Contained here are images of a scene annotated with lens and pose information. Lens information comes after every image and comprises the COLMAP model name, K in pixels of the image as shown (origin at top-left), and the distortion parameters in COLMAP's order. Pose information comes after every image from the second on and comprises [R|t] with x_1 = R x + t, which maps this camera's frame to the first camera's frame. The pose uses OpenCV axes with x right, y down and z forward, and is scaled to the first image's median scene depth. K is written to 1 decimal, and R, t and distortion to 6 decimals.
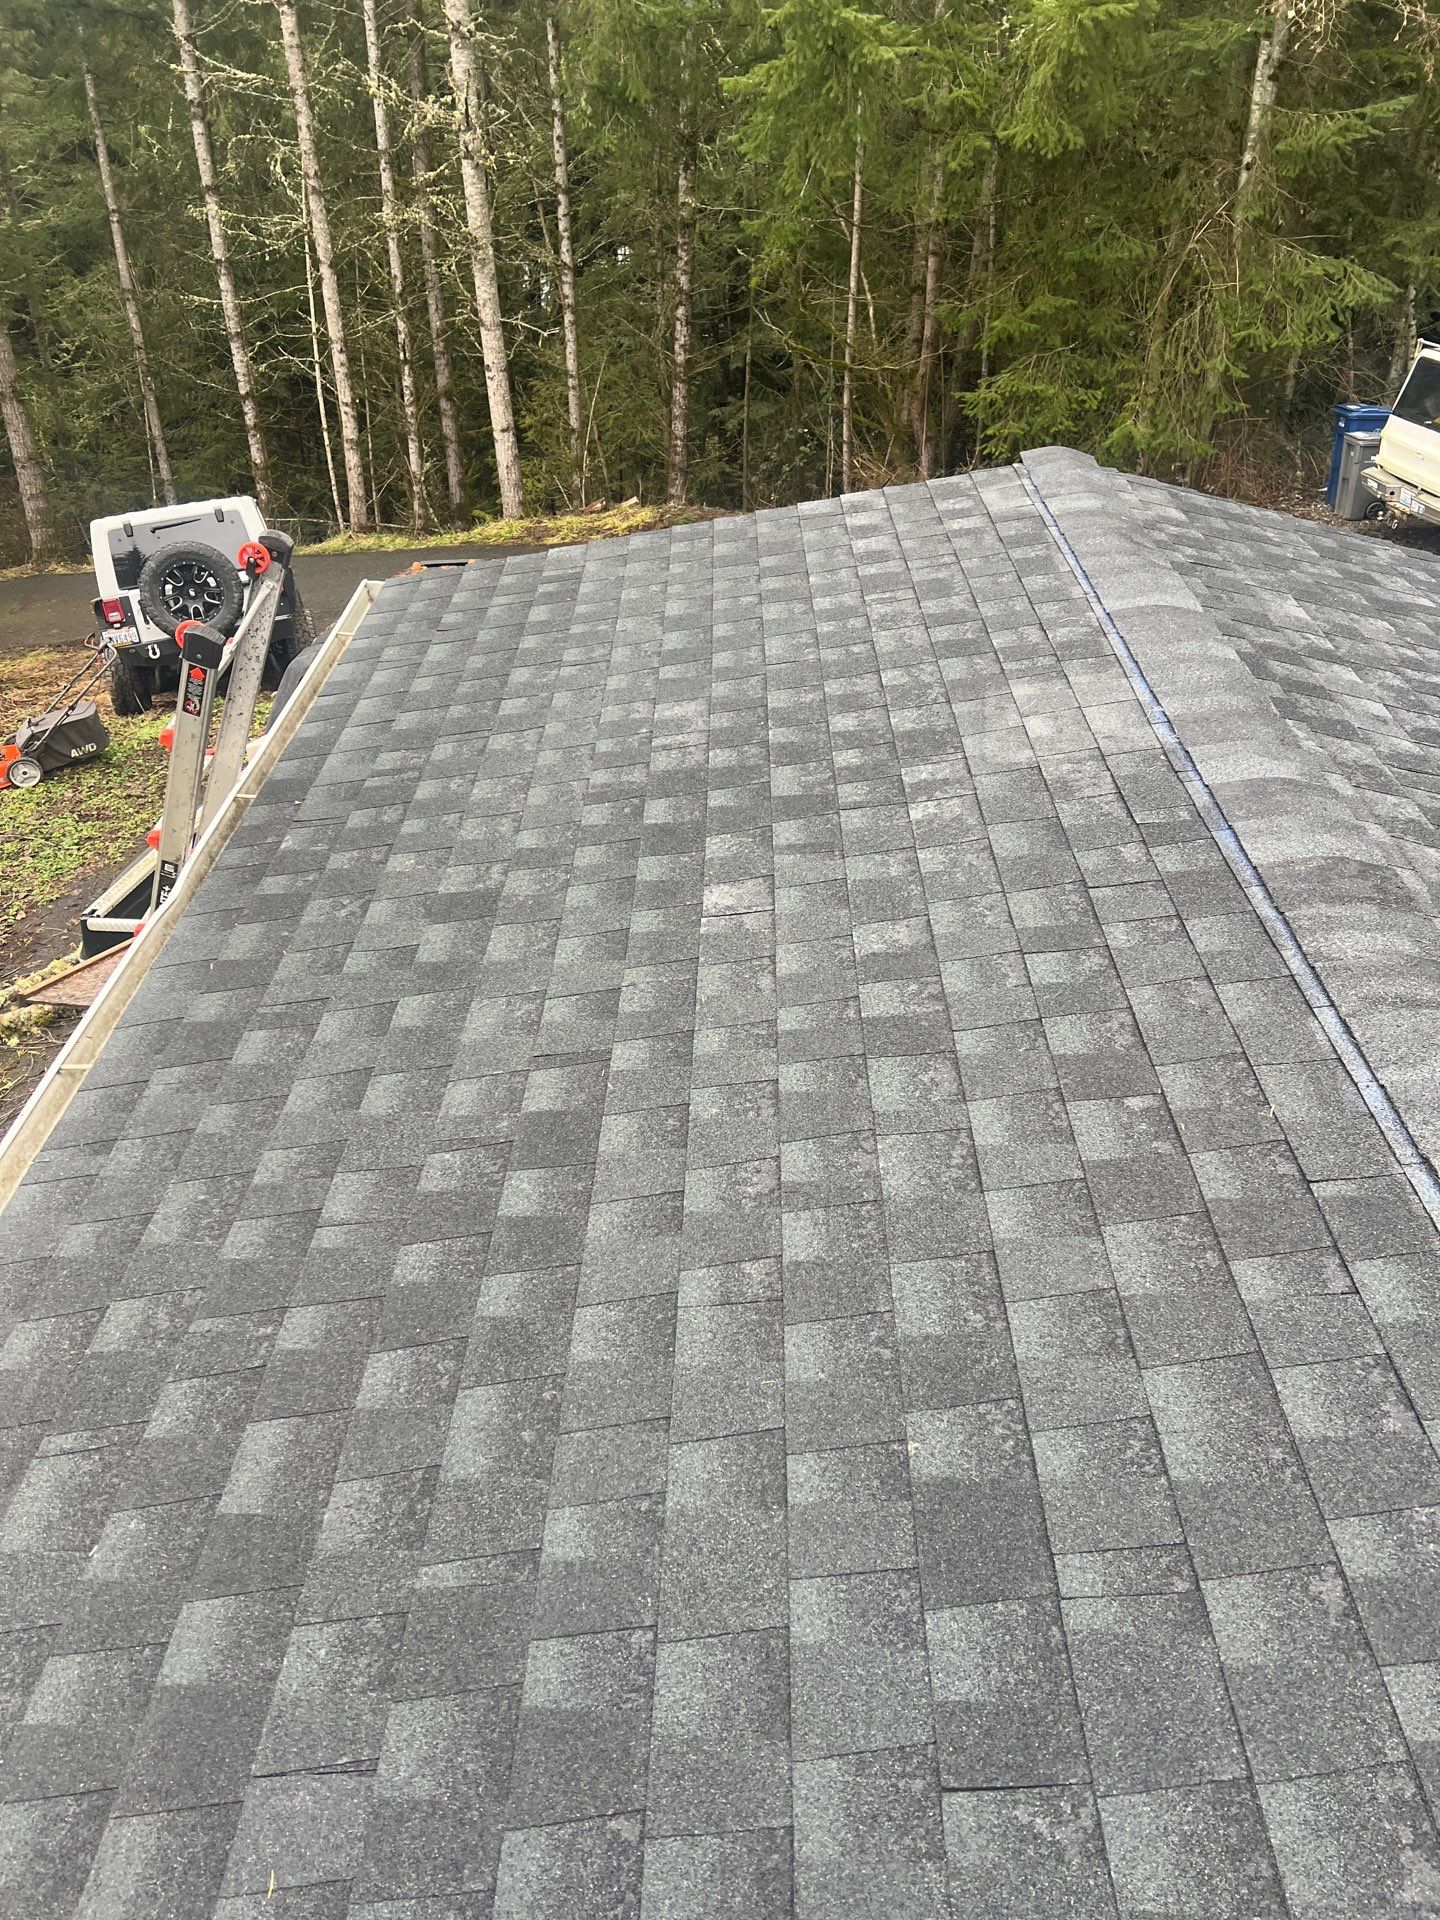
lens RADIAL K [[1426.4, 0, 731.1], [0, 1426.4, 956.0], [0, 0, 1]] dist [0.053958, -0.058066]
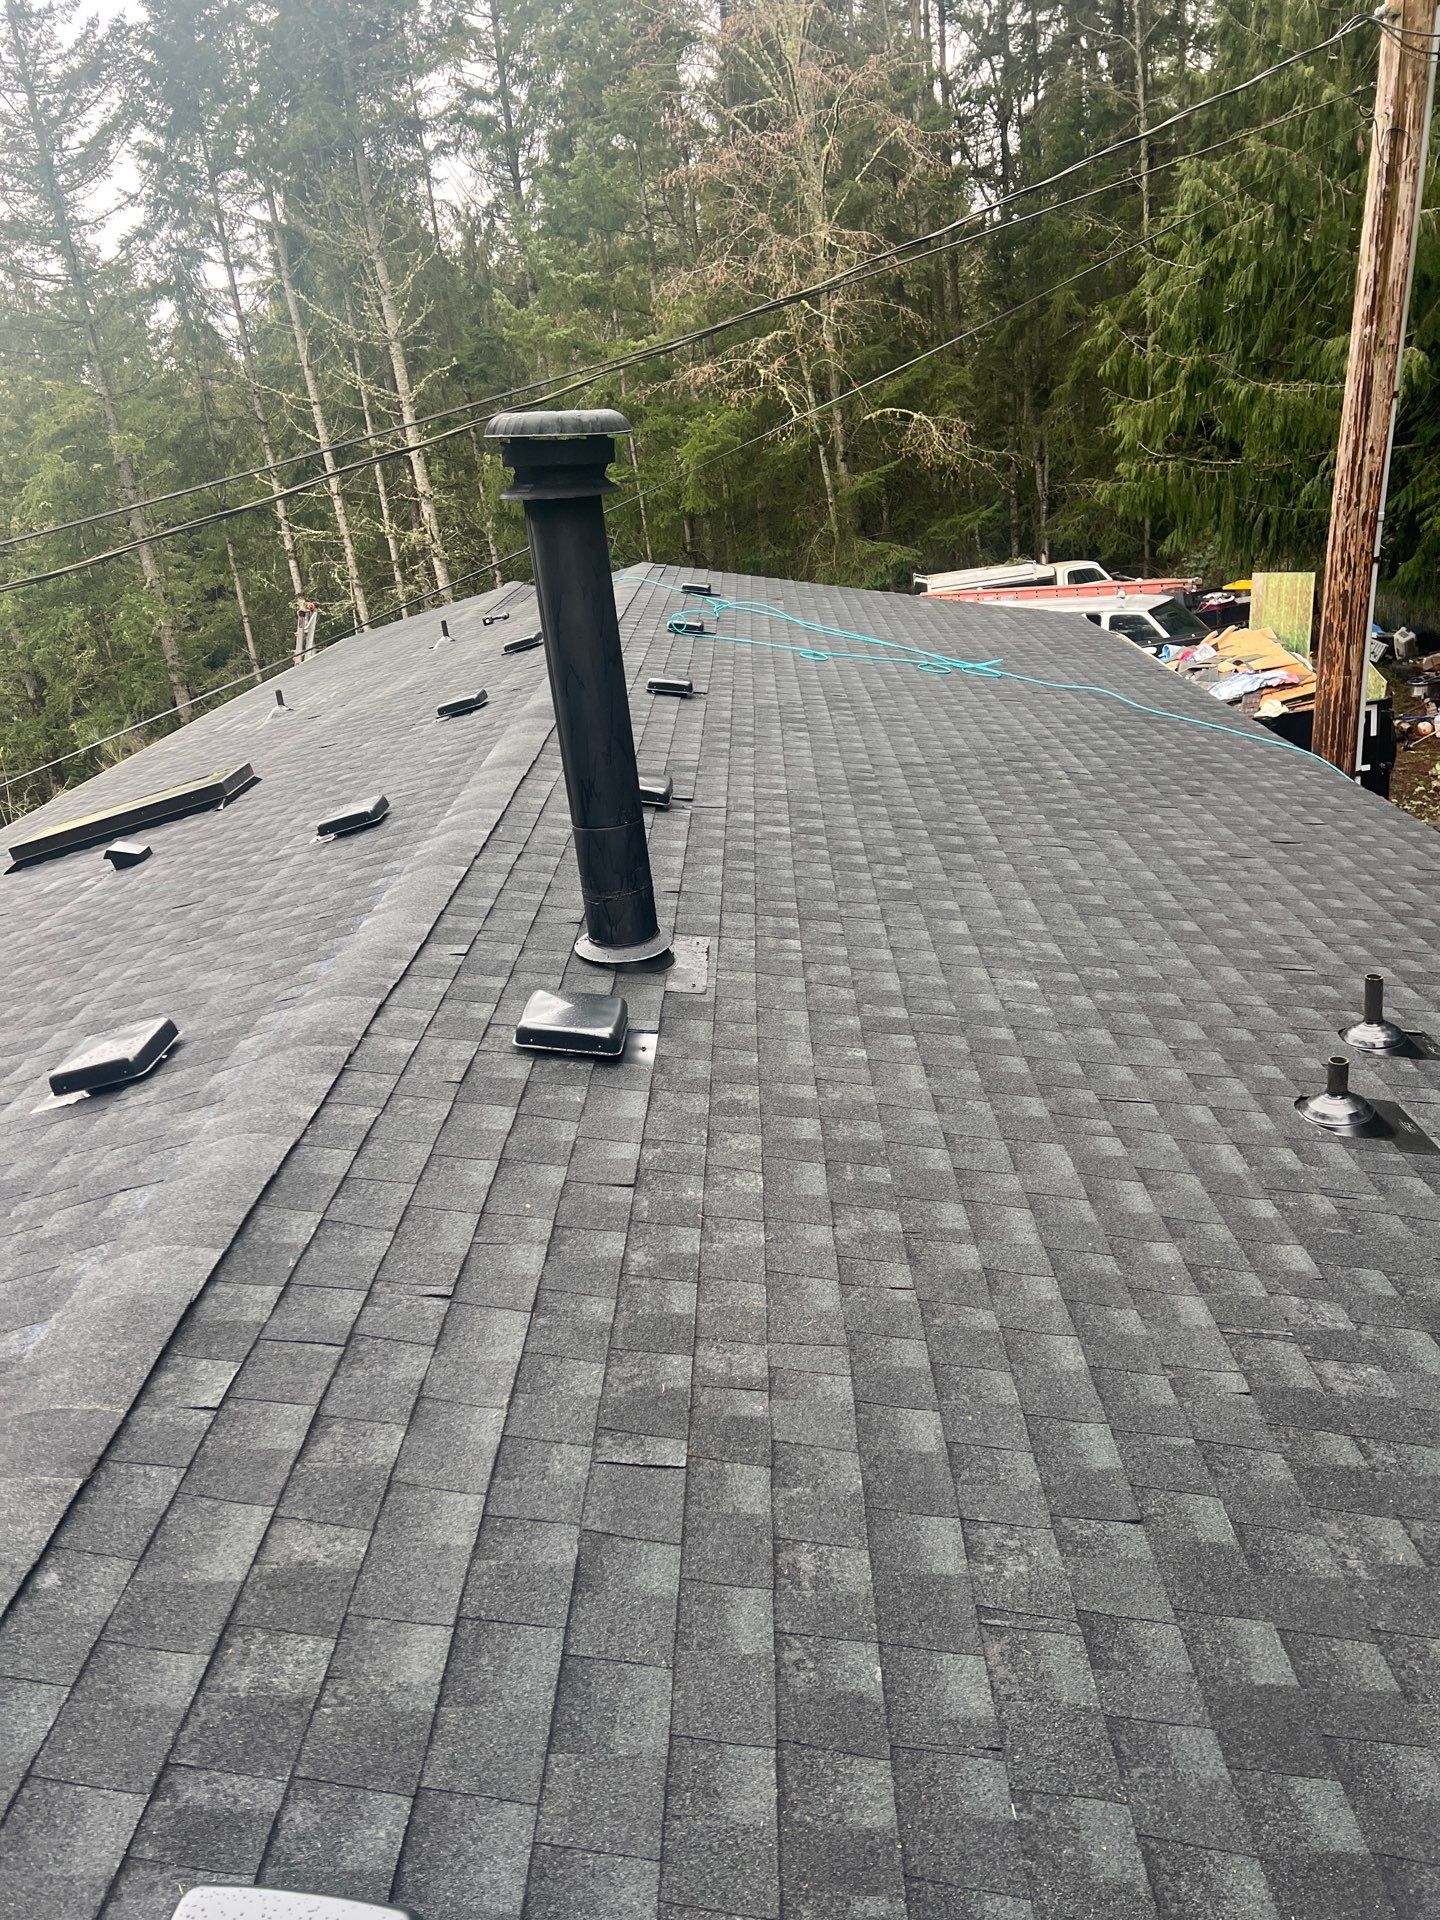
lens RADIAL K [[1426.4, 0, 704.7], [0, 1426.4, 970.6], [0, 0, 1]] dist [0.053958, -0.058066]
pose [[0.991185, -0.112068, -0.070658, 0.212624], [0.093632, 0.969888, -0.224834, 0.376728], [0.093727, 0.216236, 0.971832, -0.591429]]
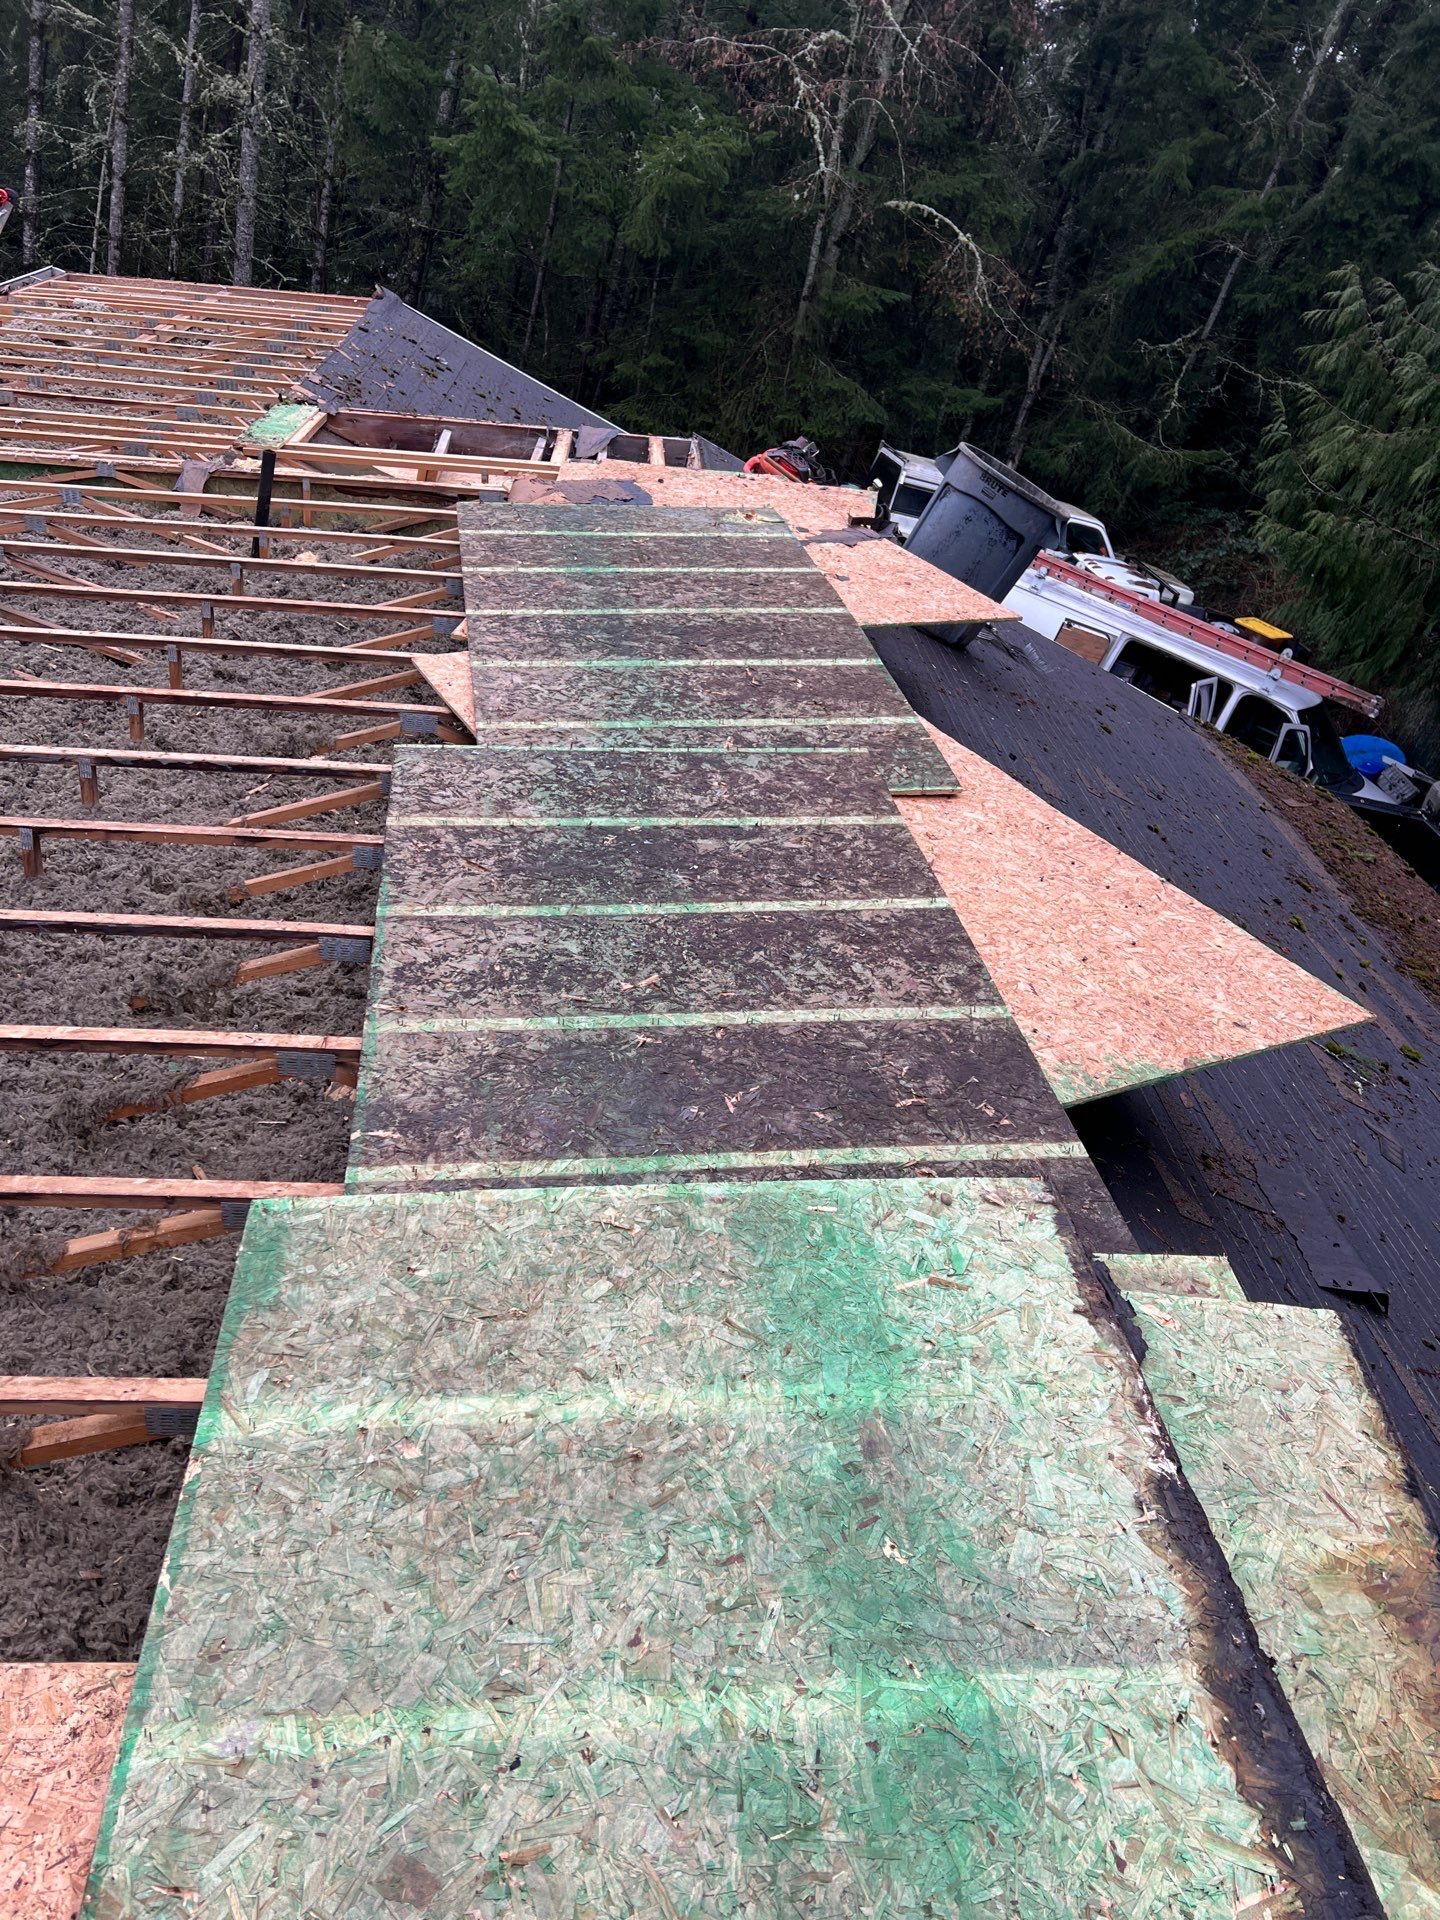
lens RADIAL K [[1426.4, 0, 713.0], [0, 1426.4, 960.8], [0, 0, 1]] dist [0.053958, -0.058066]
pose [[0.963971, 0.195077, 0.180843, 0.117672], [-0.186233, 0.980365, -0.064825, 0.163945], [-0.189938, 0.028810, 0.981373, -0.290227]]
